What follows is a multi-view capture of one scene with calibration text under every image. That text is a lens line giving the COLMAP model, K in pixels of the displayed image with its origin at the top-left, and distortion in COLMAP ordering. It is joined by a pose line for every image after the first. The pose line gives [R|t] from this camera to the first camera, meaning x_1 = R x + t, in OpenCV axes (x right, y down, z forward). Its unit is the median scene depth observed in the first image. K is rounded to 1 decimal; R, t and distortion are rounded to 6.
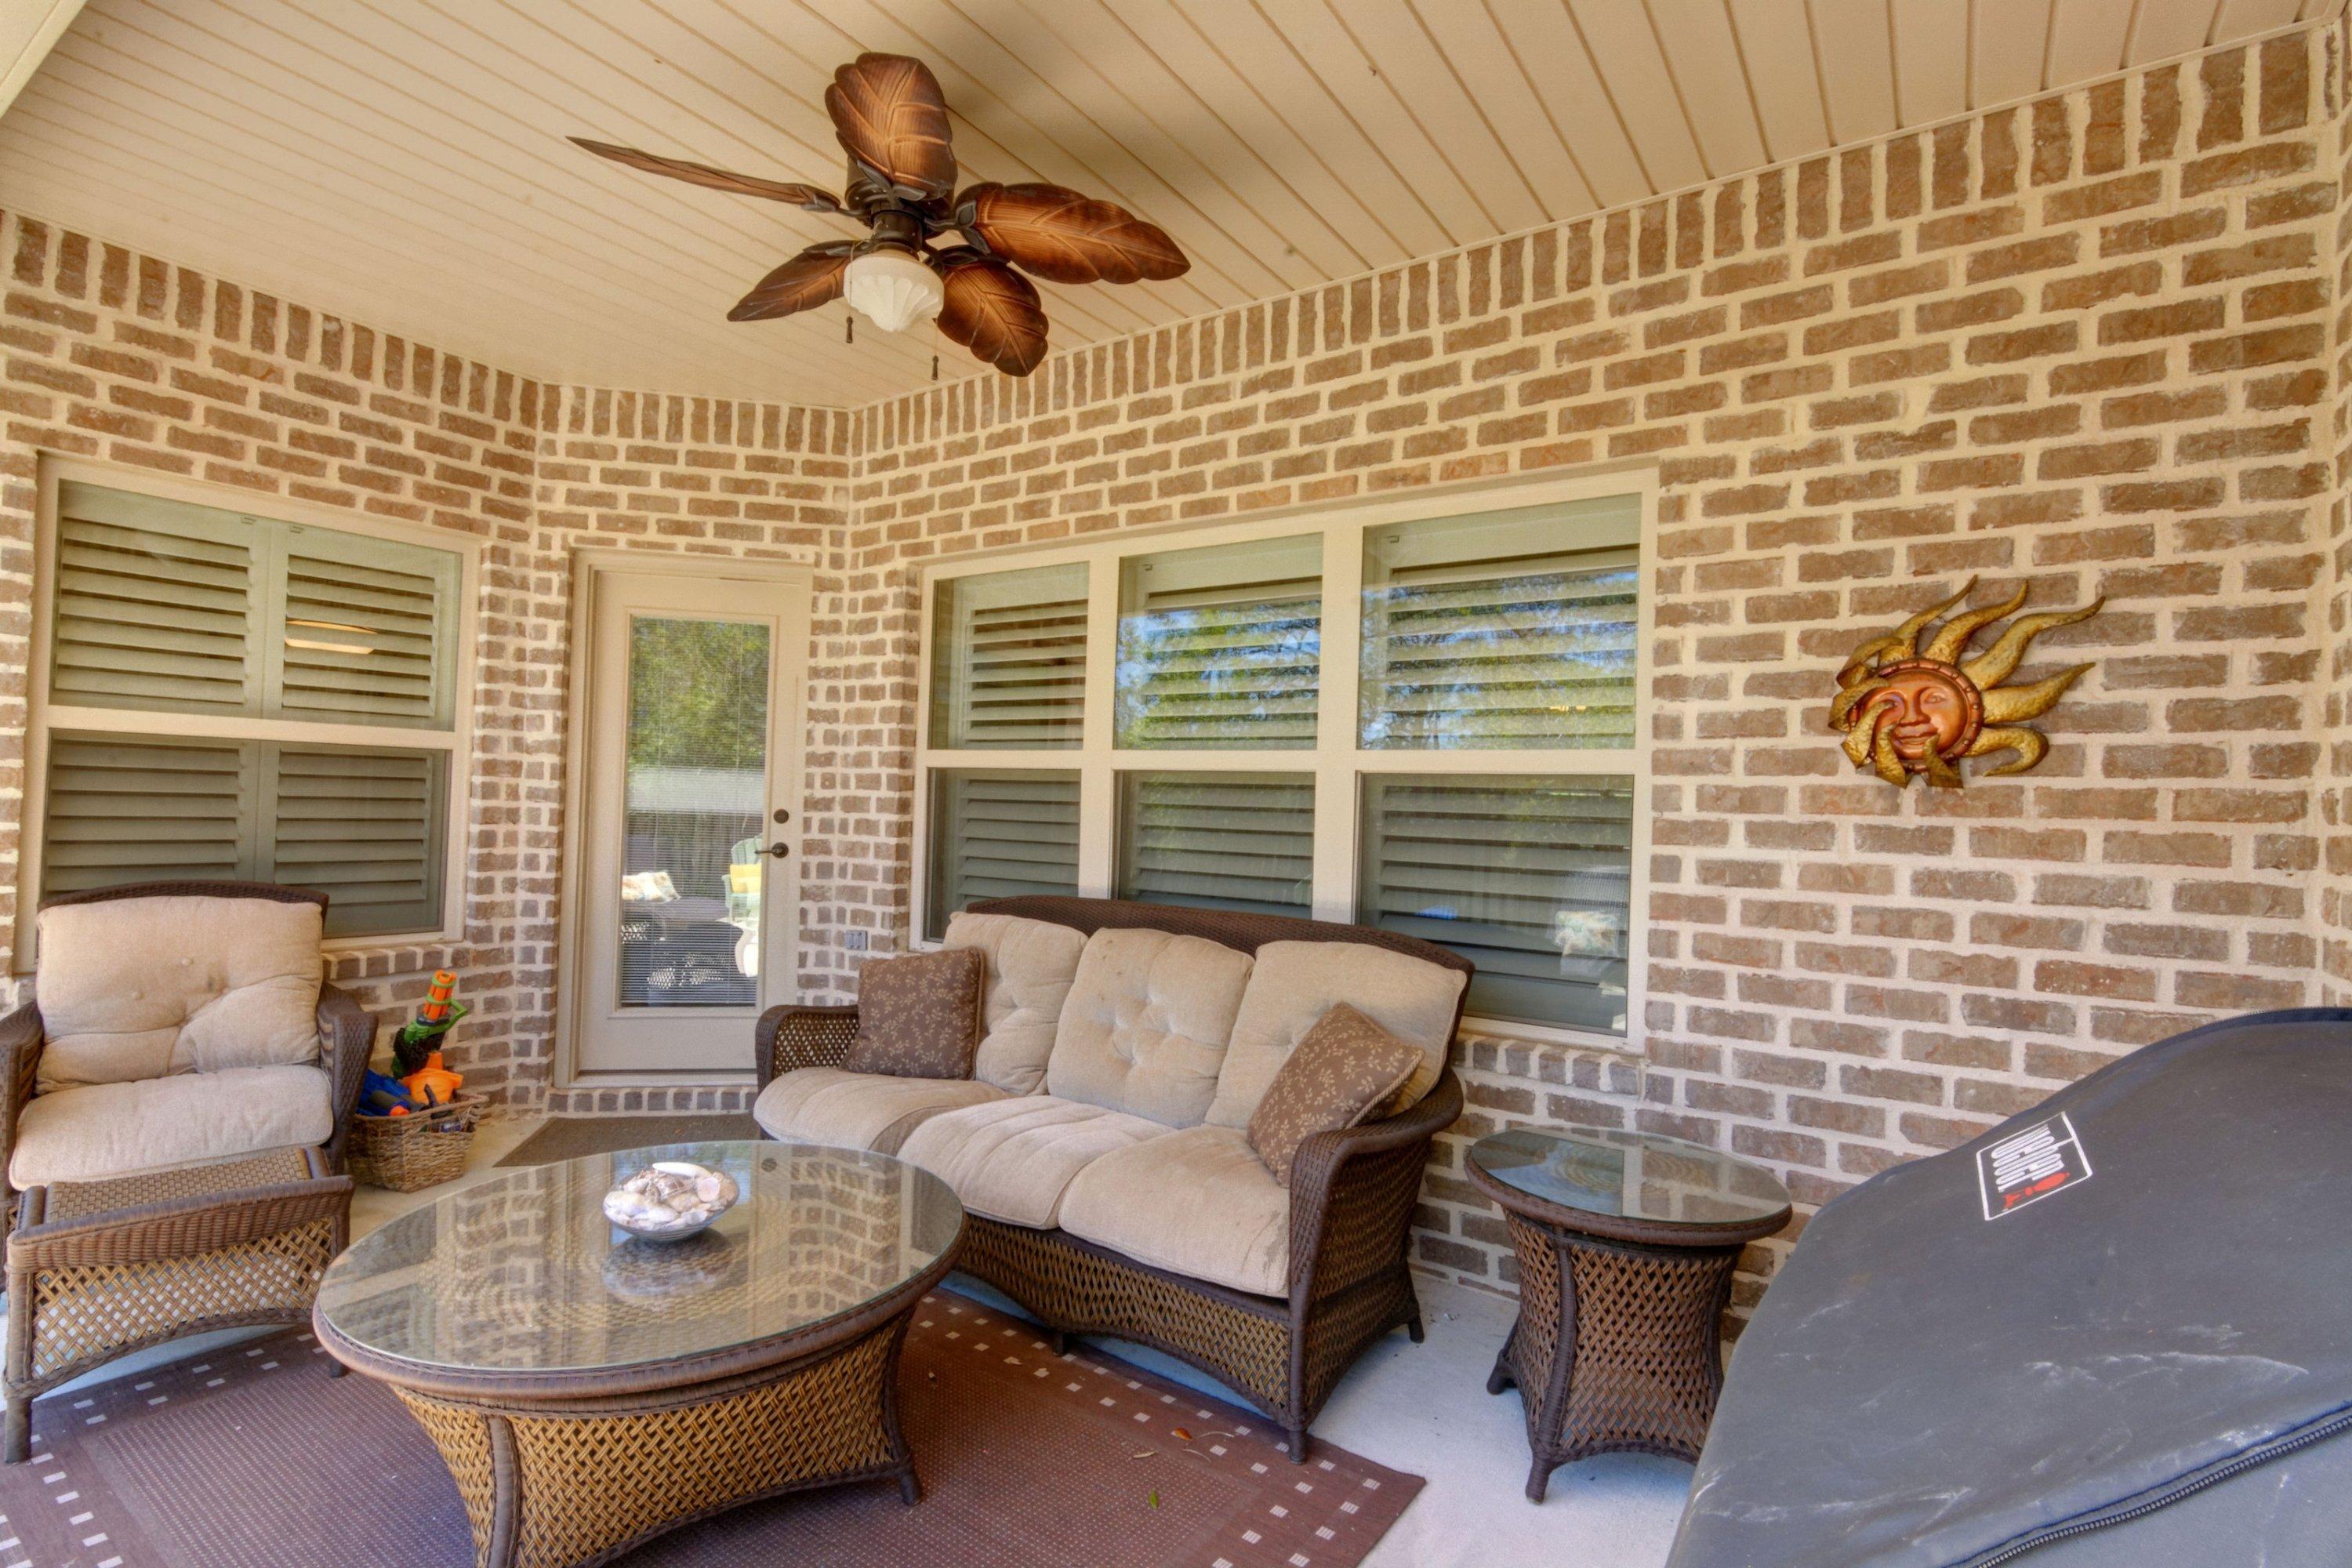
lens RADIAL K [[1113.4, 0, 1168.7], [0, 1113.4, 829.1], [0, 0, 1]] dist [-0.001031, -0.000621]
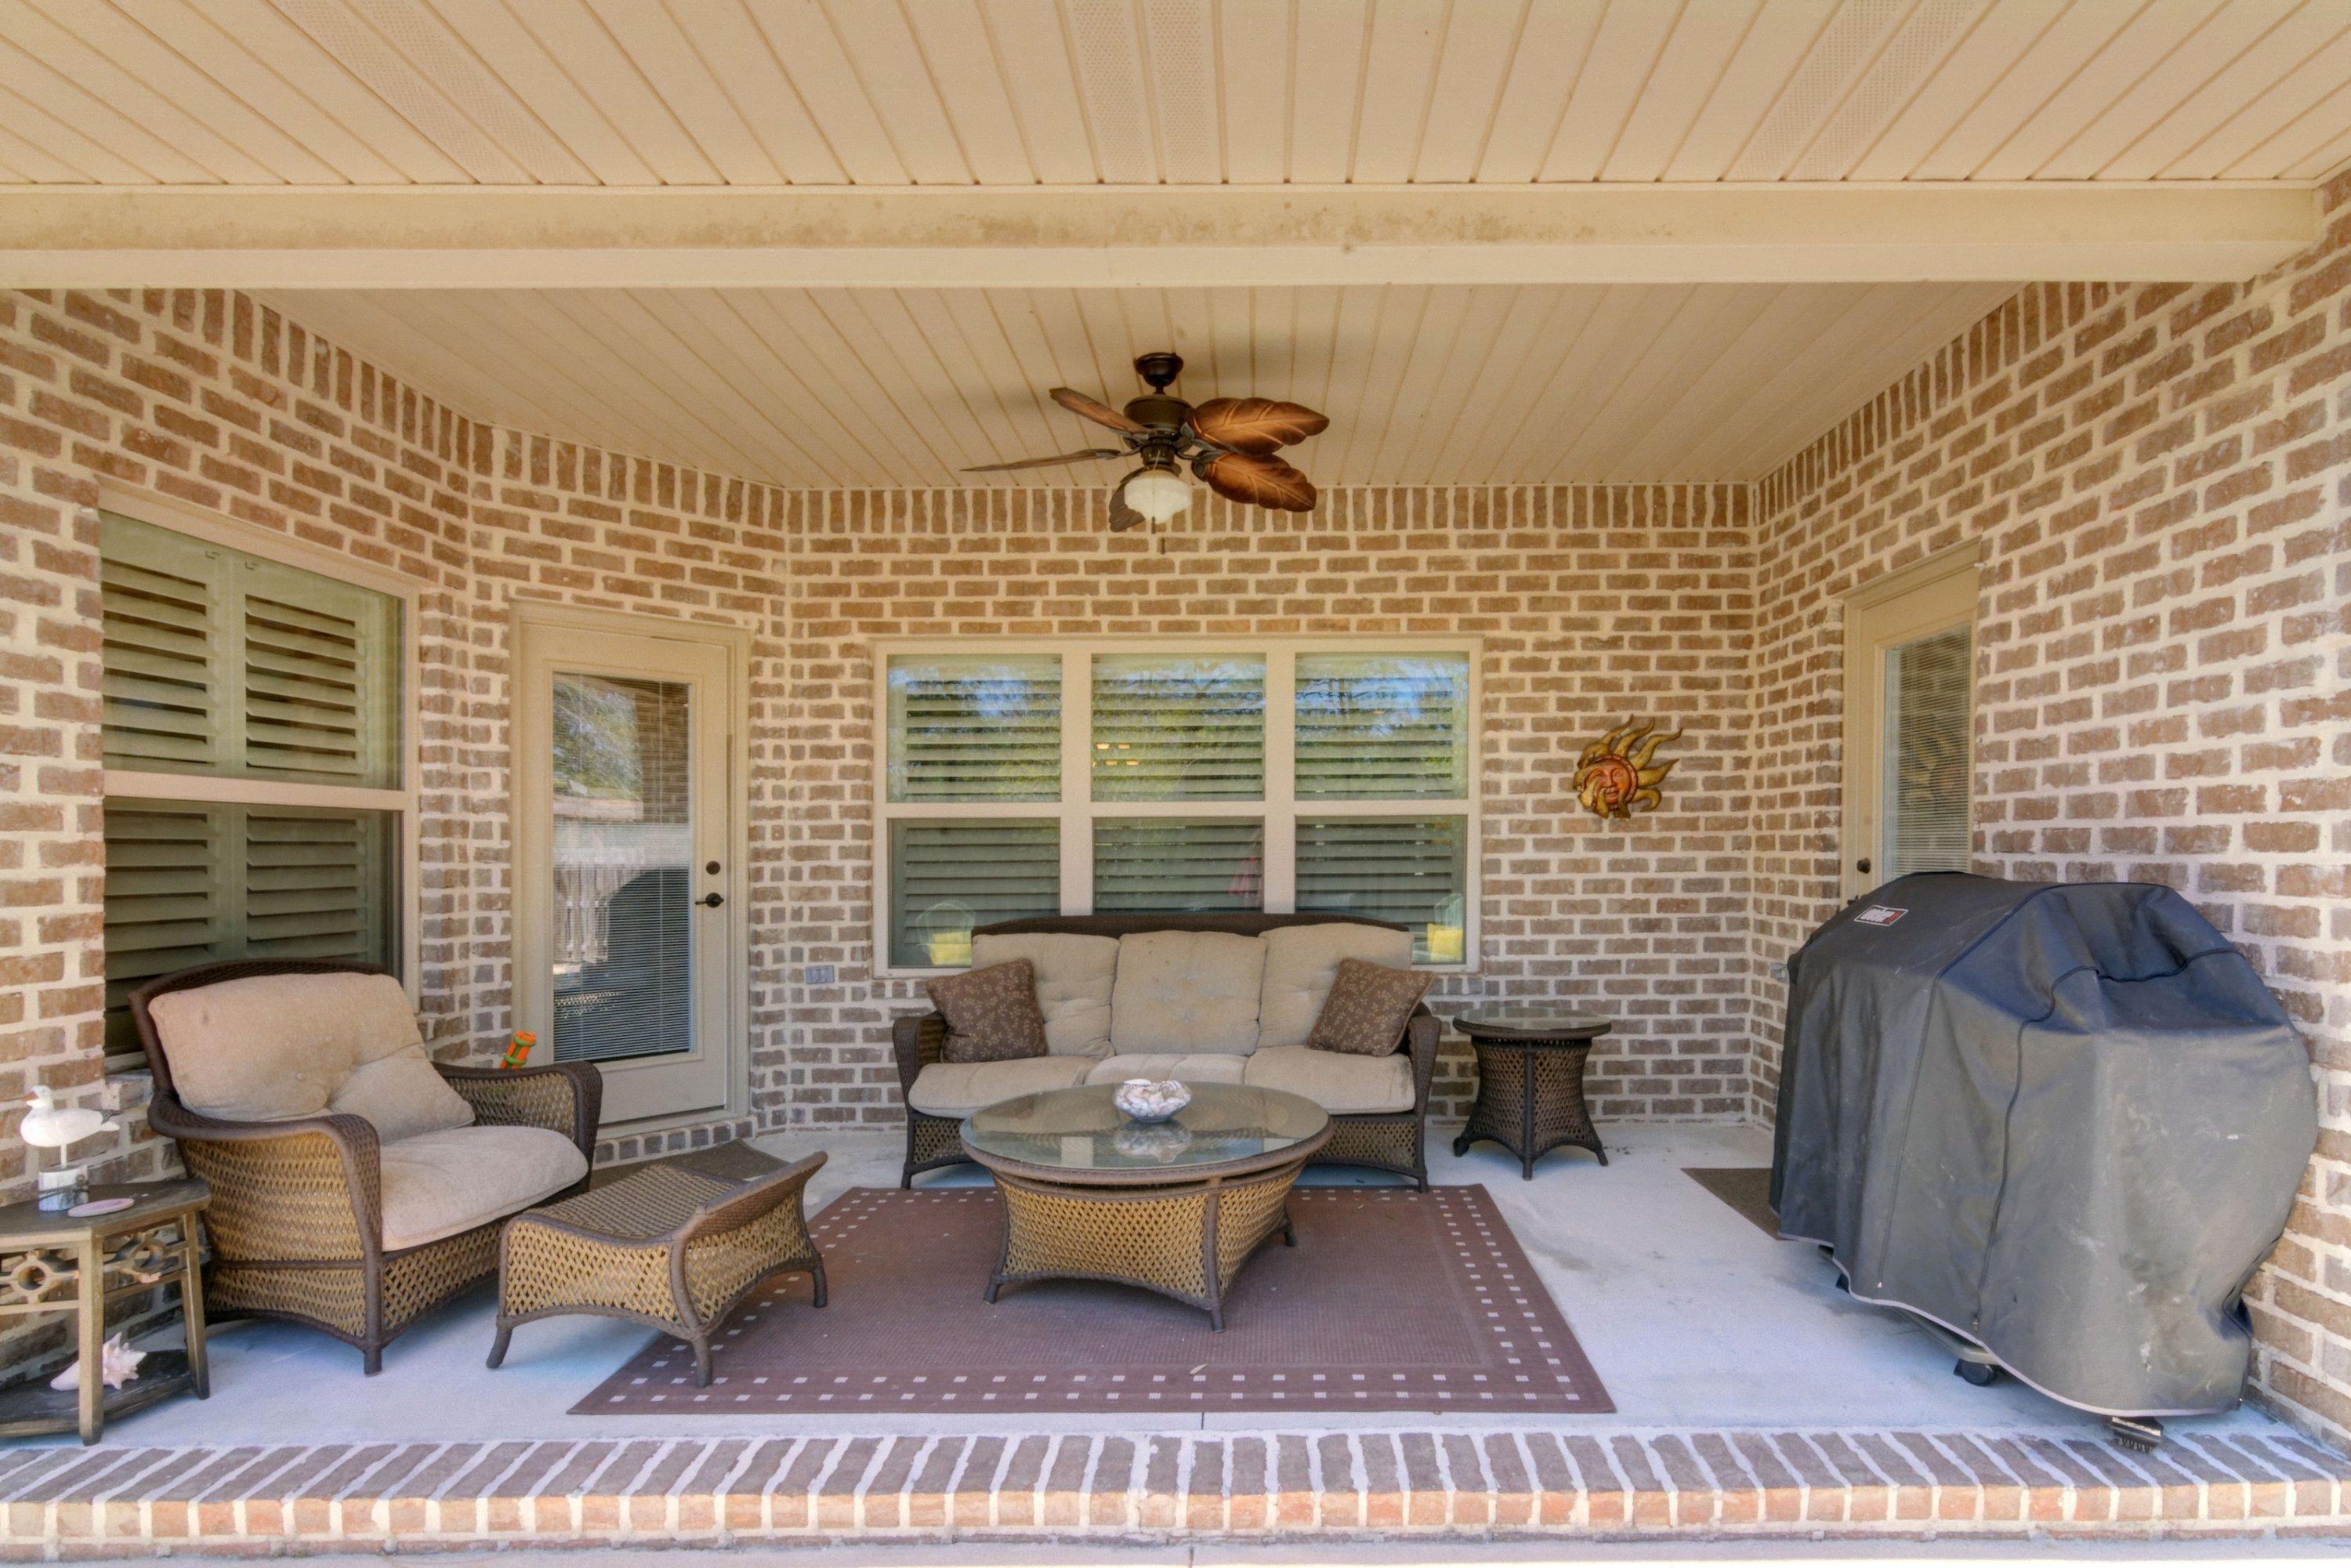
lens RADIAL K [[1149.2, 0, 1234.8], [0, 1149.2, 945.0], [0, 0, 1]] dist [-0.000296, -0.000622]
pose [[0.824973, -0.083237, 0.559009, -0.680774], [0.045508, 0.995667, 0.081097, -0.005486], [-0.563337, -0.041464, 0.825186, -0.219473]]
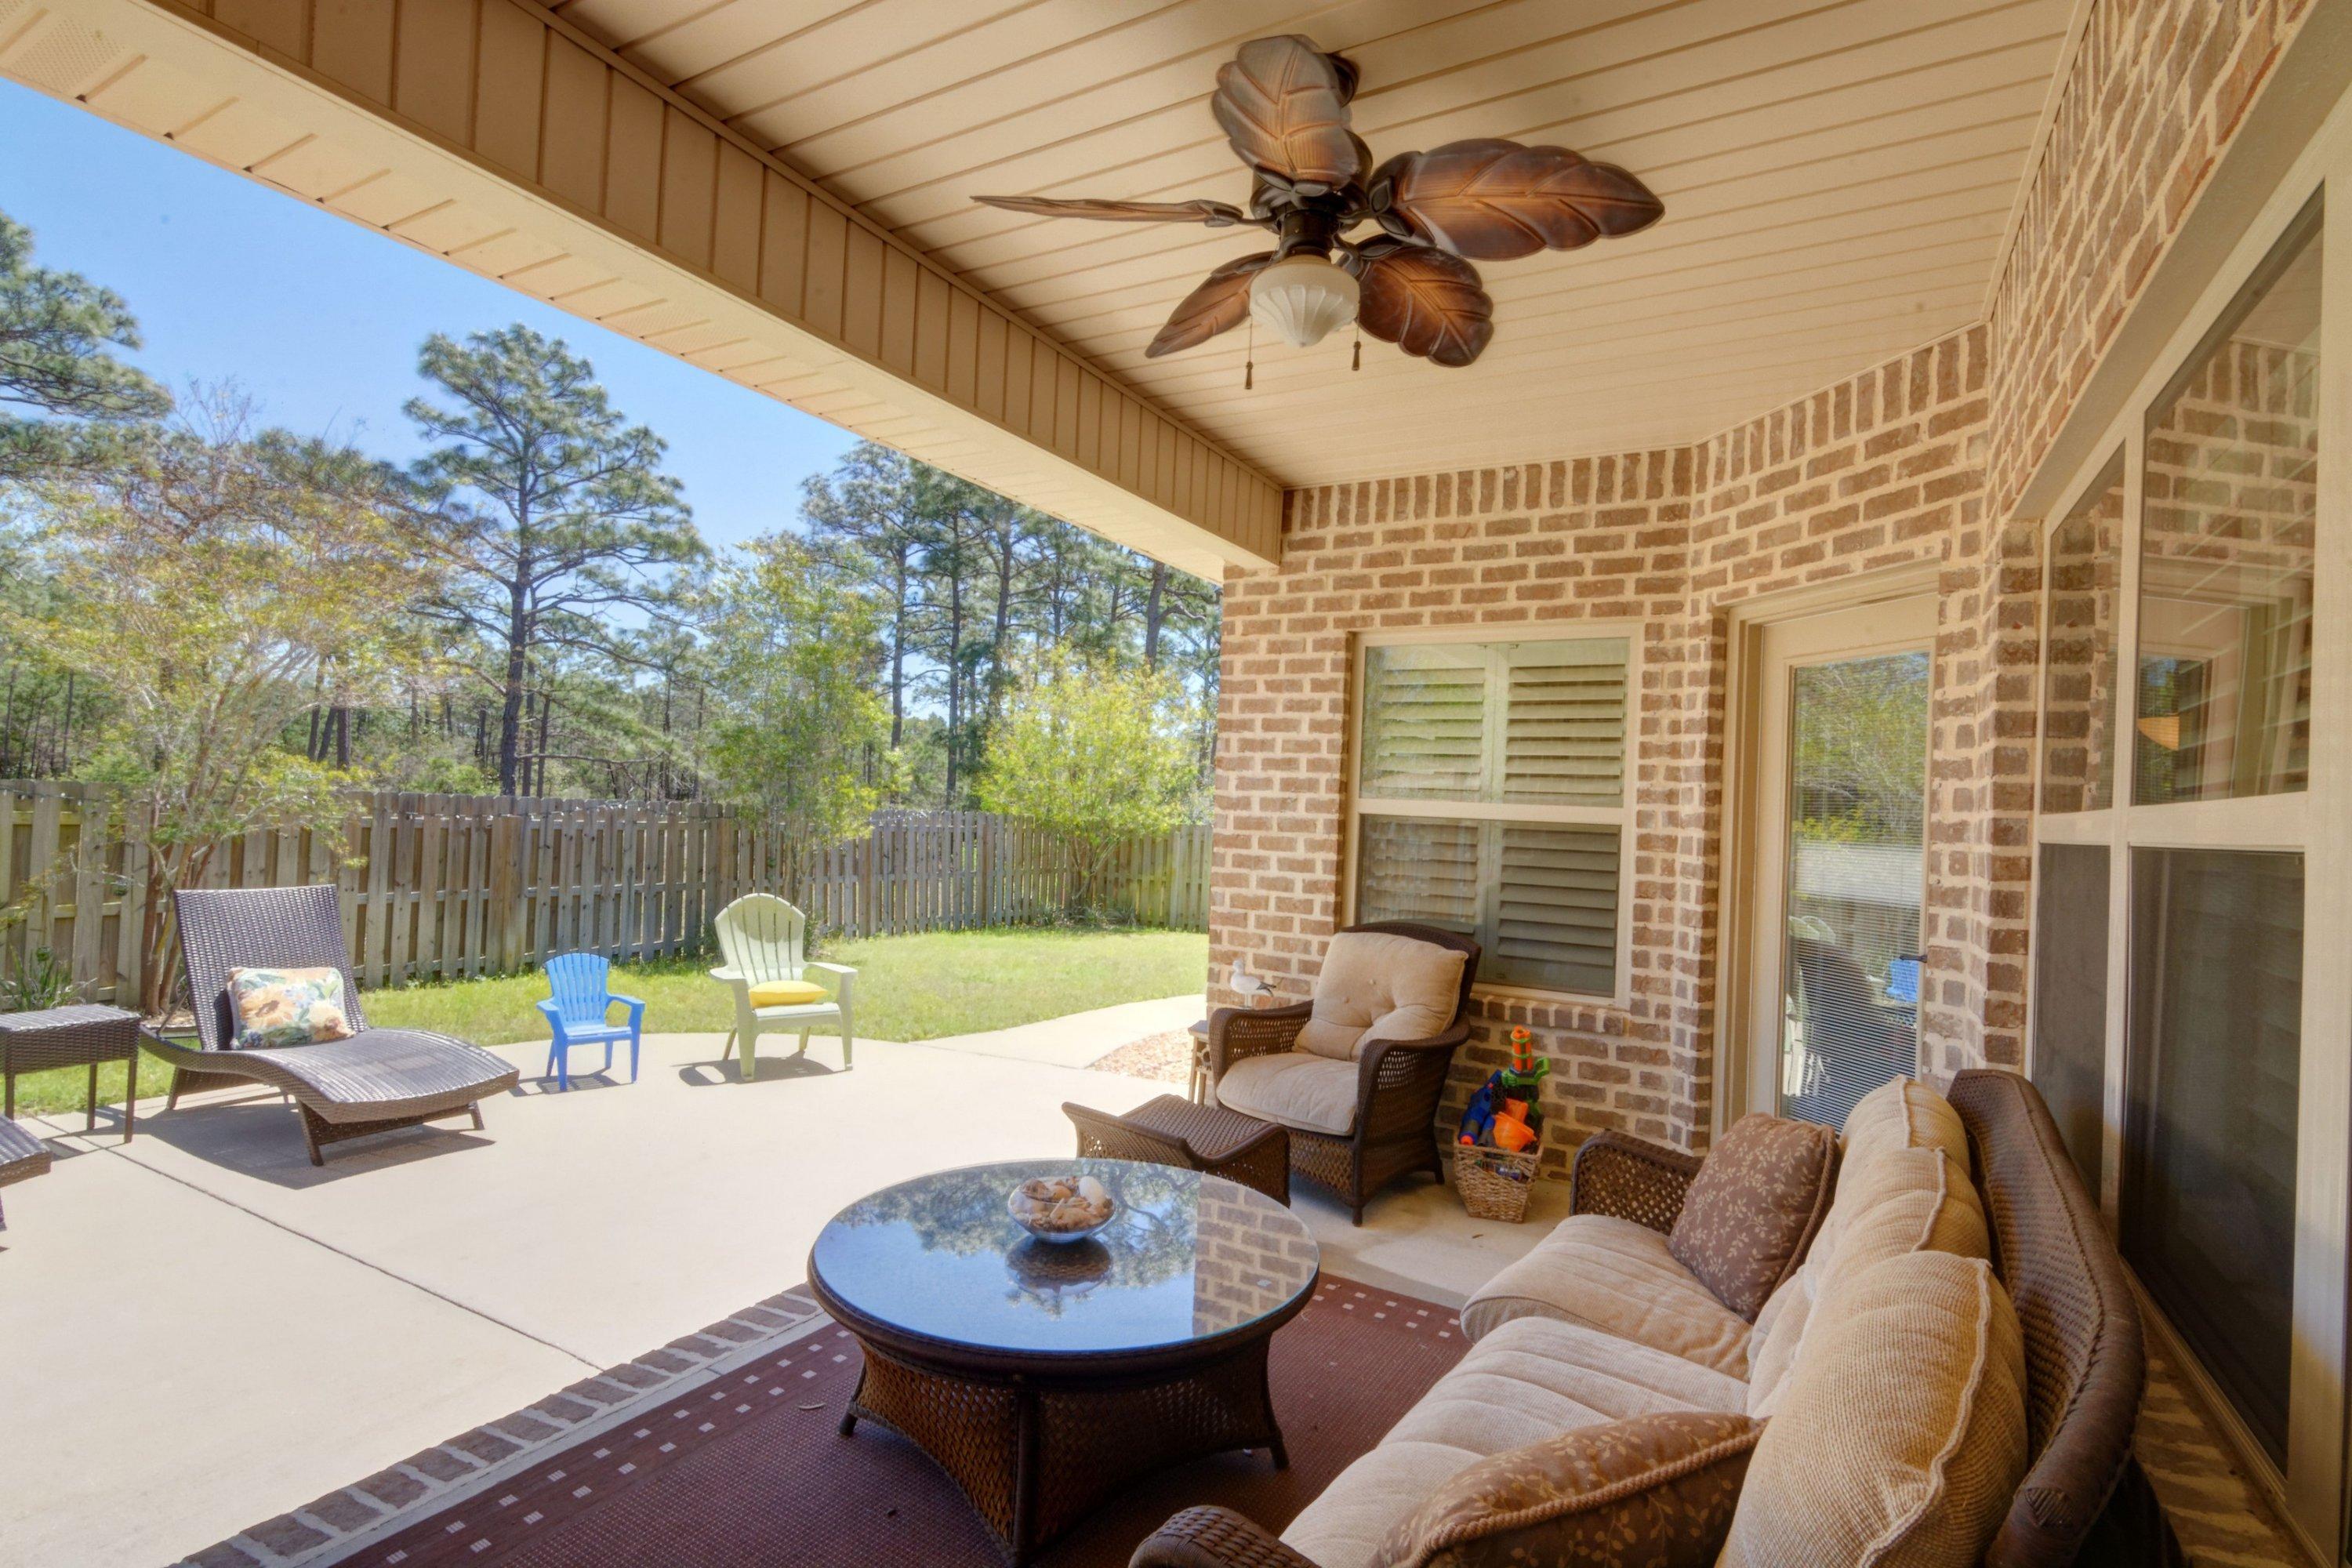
lens RADIAL K [[1113.4, 0, 1168.7], [0, 1113.4, 829.1], [0, 0, 1]] dist [-0.001031, -0.000621]
pose [[0.084547, -0.010064, -0.996369, 0.398926], [-0.063834, 0.997840, -0.015496, -0.026767], [0.994373, 0.064913, 0.083722, 0.540861]]
